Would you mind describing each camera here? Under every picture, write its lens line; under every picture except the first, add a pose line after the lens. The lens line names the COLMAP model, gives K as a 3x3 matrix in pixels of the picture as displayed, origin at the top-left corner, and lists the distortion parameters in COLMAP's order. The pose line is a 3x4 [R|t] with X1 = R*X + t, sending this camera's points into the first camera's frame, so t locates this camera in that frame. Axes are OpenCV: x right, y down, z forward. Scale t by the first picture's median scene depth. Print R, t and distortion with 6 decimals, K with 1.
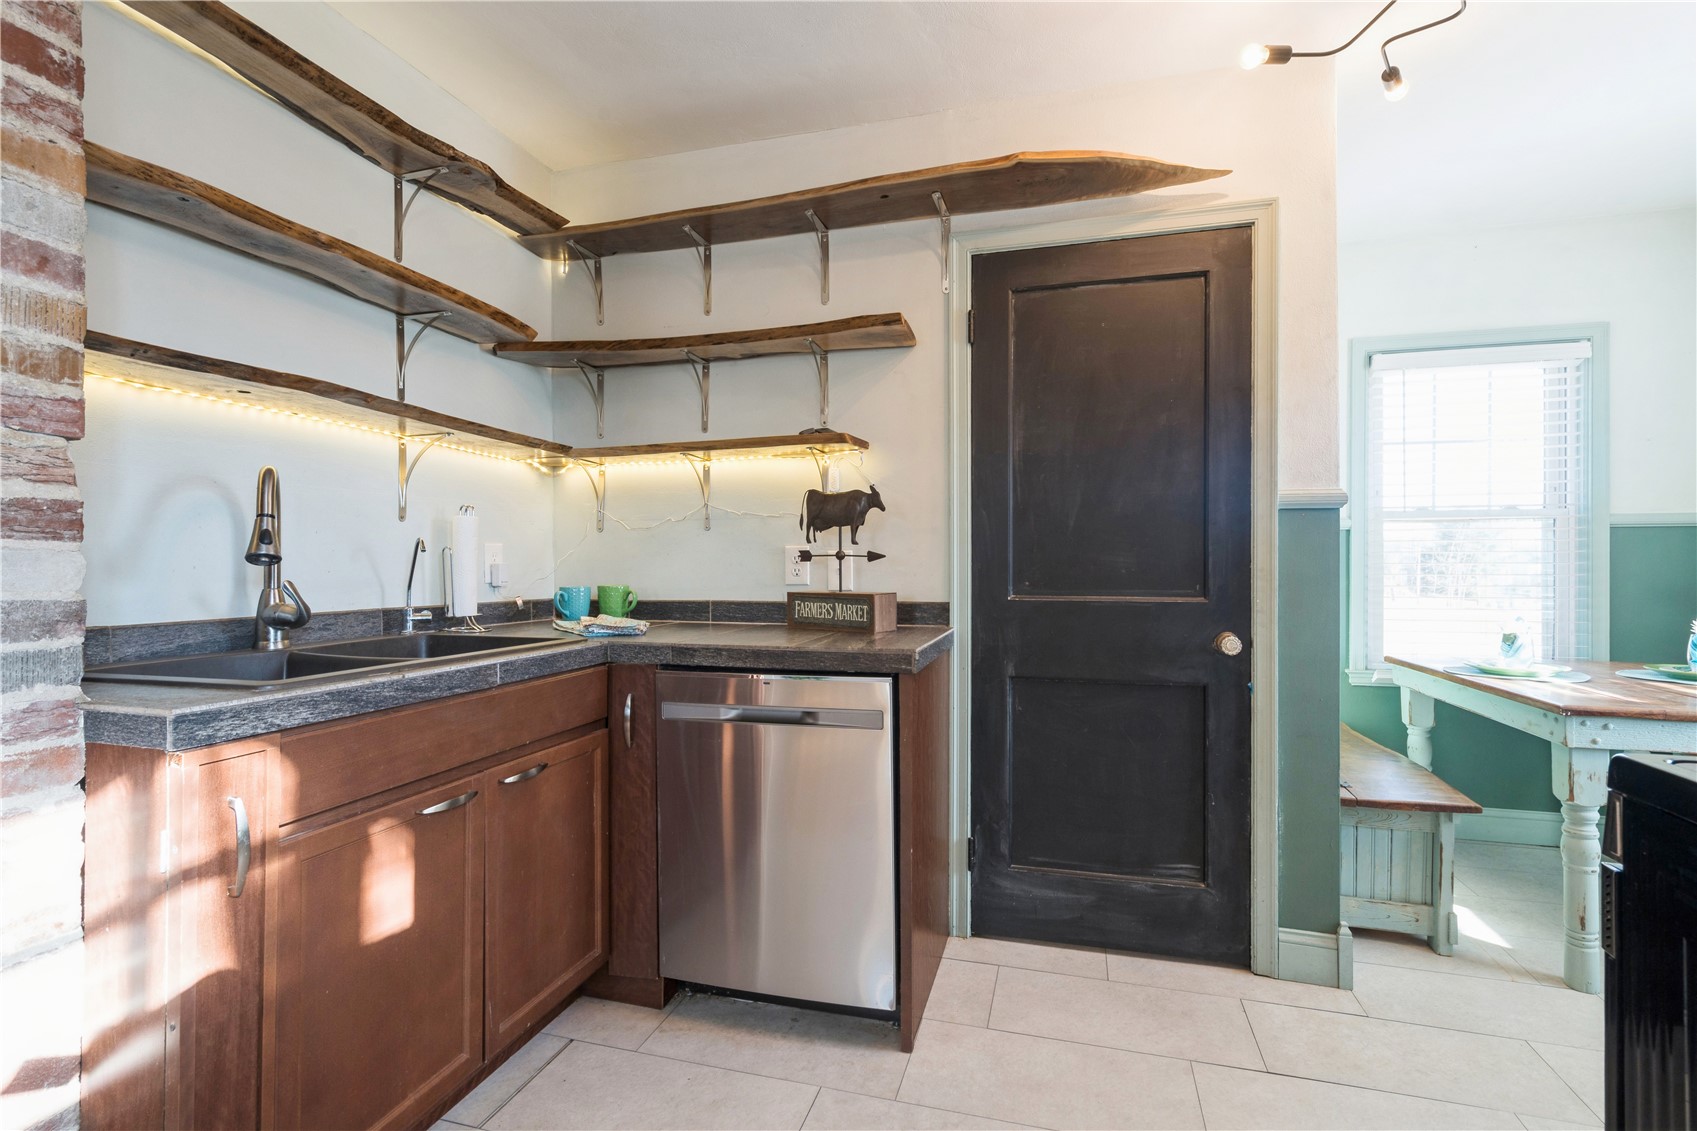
lens RADIAL K [[796.9, 0, 845.3], [0, 796.9, 572.4], [0, 0, 1]] dist [0.003673, 0.001239]
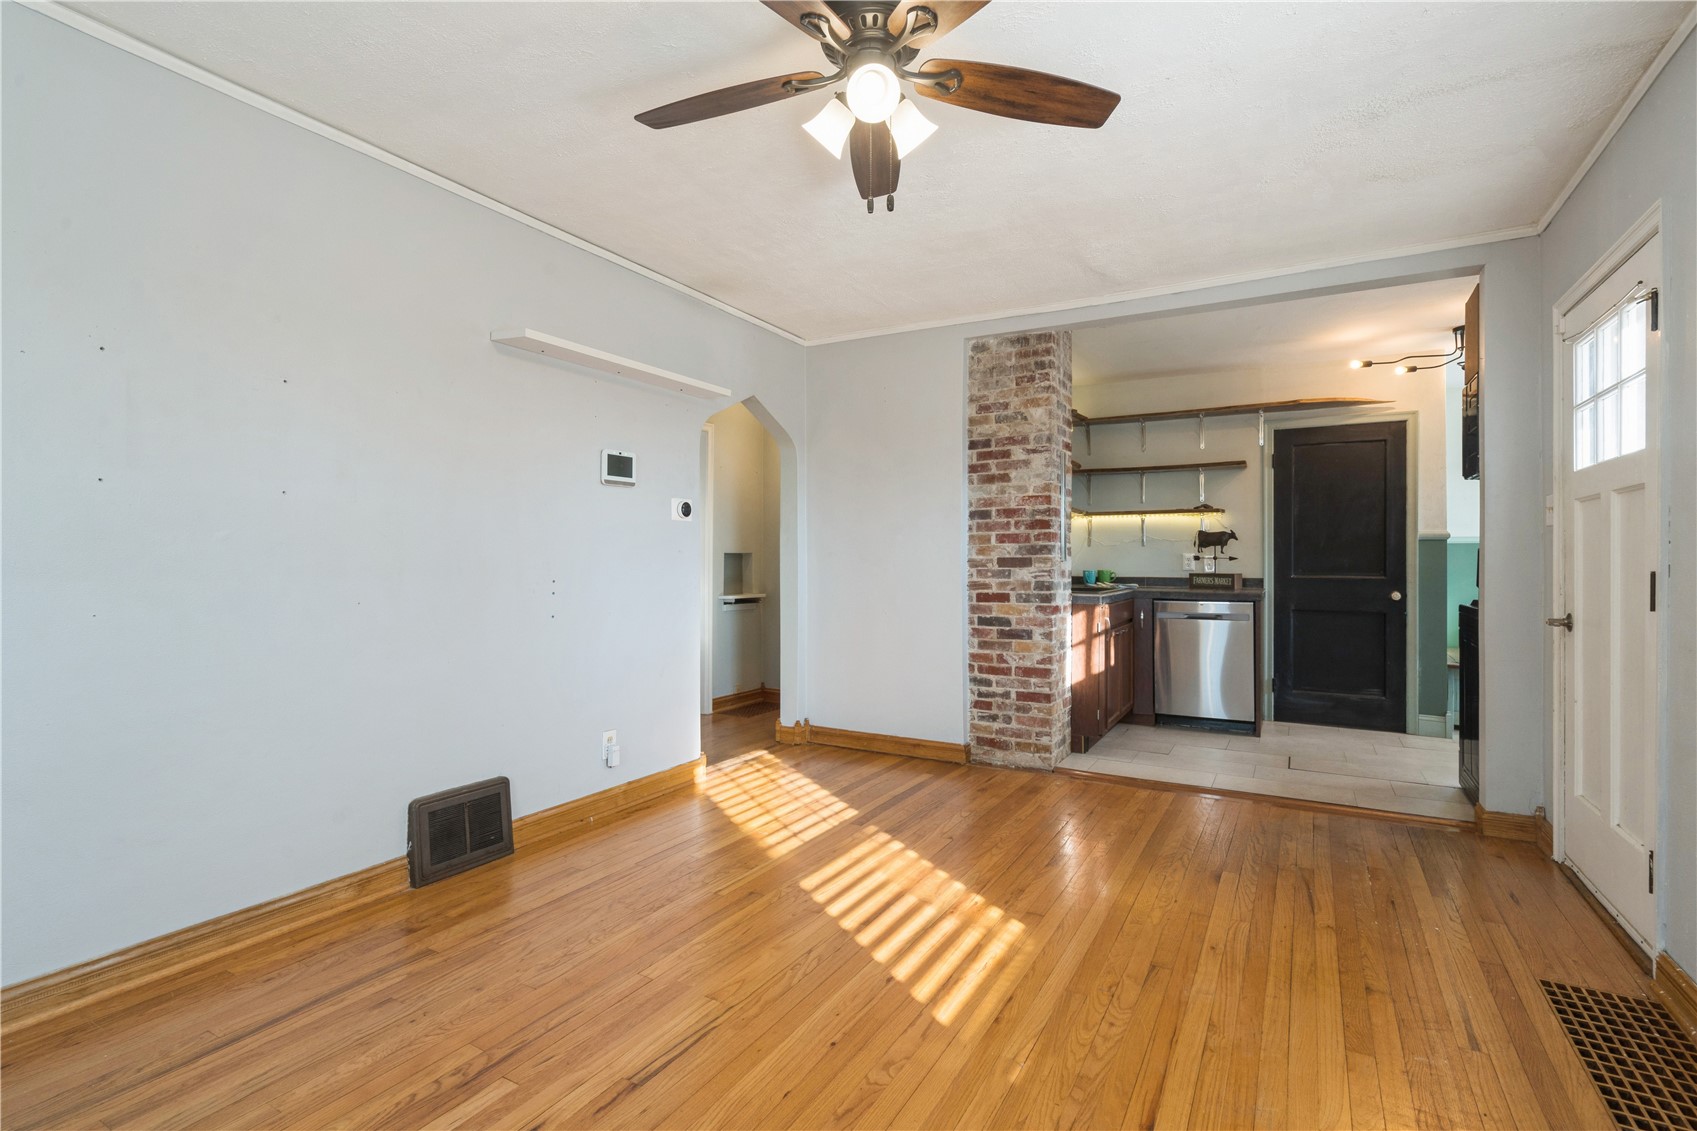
lens RADIAL K [[796.9, 0, 843.2], [0, 796.9, 560.3], [0, 0, 1]] dist [0.003673, 0.001239]
pose [[0.969730, 0.002400, -0.244168, -0.510099], [-0.003751, 0.999980, -0.005068, 0.002000], [0.244151, 0.005831, 0.969720, -1.627184]]
